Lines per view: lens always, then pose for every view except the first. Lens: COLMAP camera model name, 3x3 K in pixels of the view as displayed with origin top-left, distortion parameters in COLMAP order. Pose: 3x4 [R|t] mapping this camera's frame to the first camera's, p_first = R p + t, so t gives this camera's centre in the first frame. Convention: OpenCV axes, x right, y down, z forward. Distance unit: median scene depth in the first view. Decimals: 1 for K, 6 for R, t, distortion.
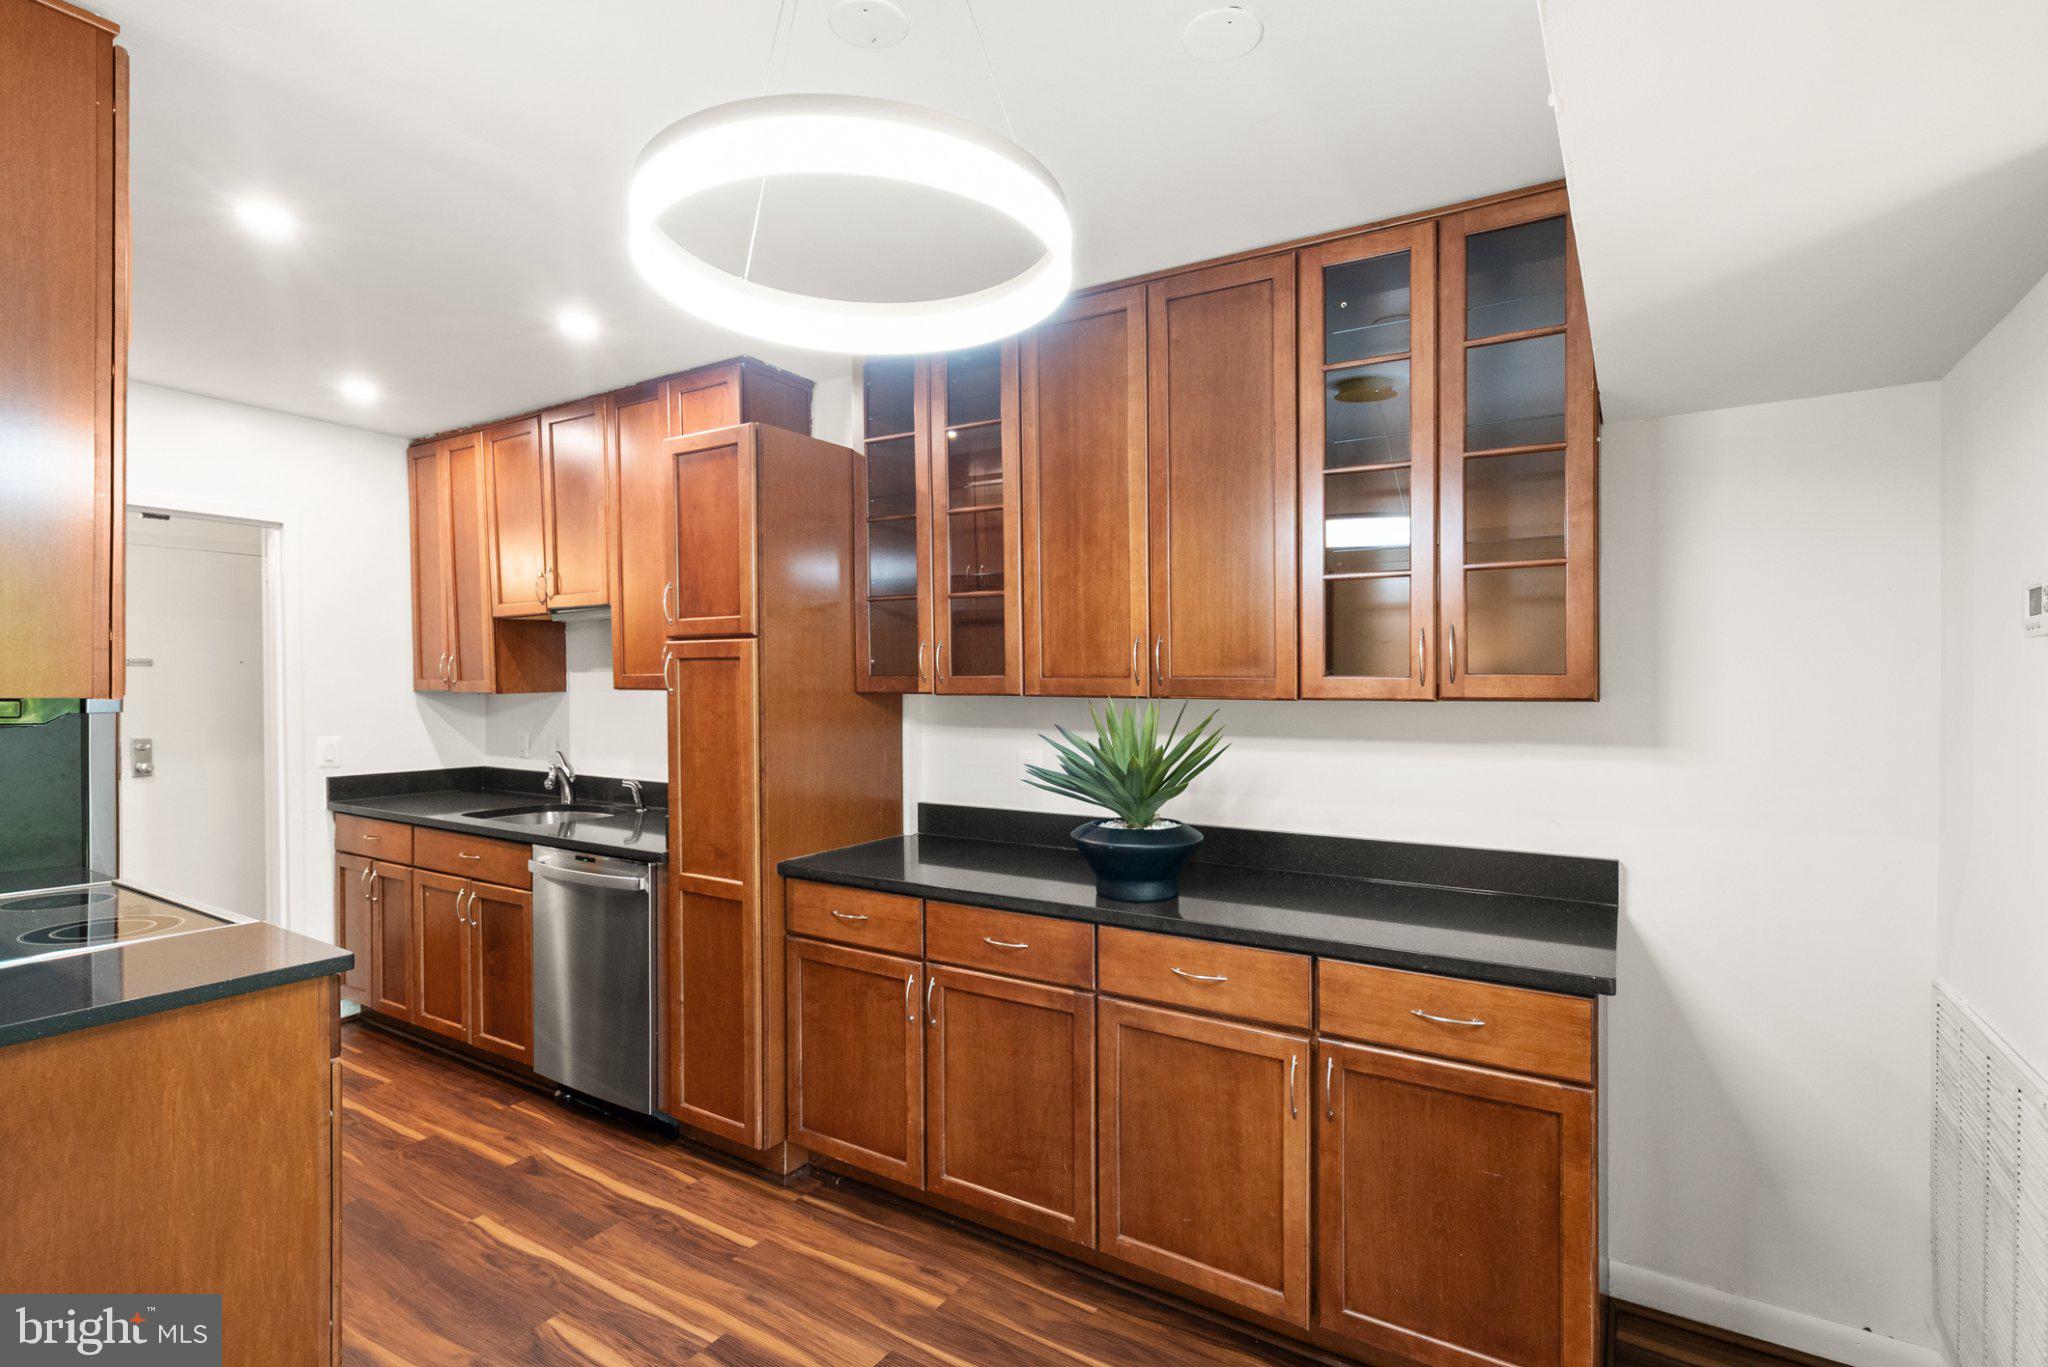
lens RADIAL K [[990.7, 0, 1019.9], [0, 990.7, 686.3], [0, 0, 1]] dist [0.001040, 0.004037]
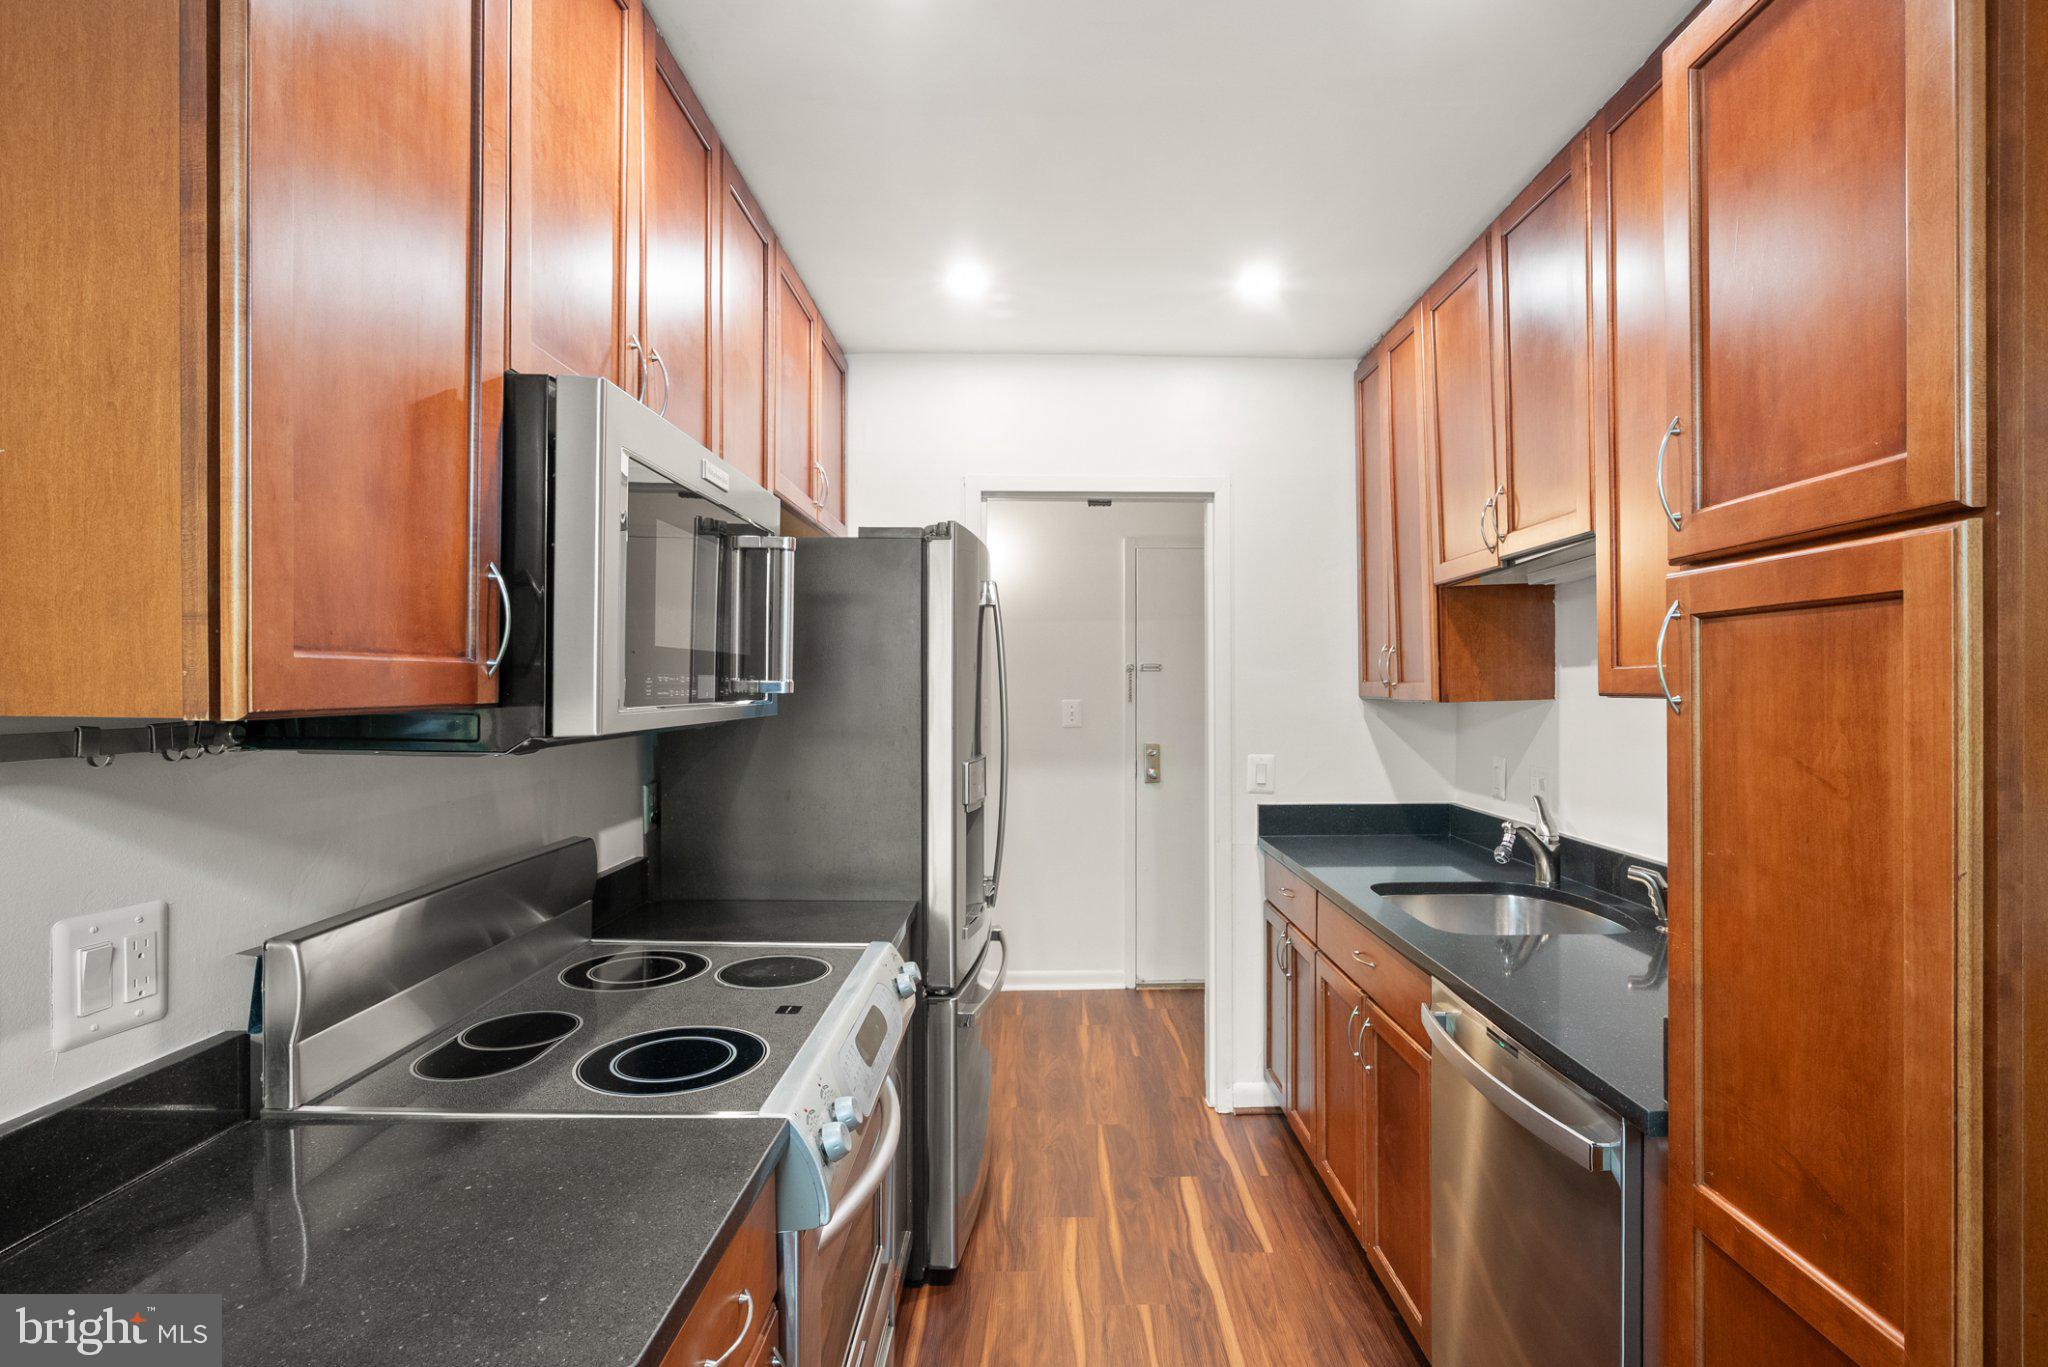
lens RADIAL K [[1029.5, 0, 1045.6], [0, 1029.5, 714.2], [0, 0, 1]] dist [-0.002318, 0.002213]
pose [[0.561719, 0.017066, -0.827152, -0.115419], [0.001869, 0.999758, 0.021897, 0.000203], [0.827326, -0.013845, 0.561551, 0.413148]]
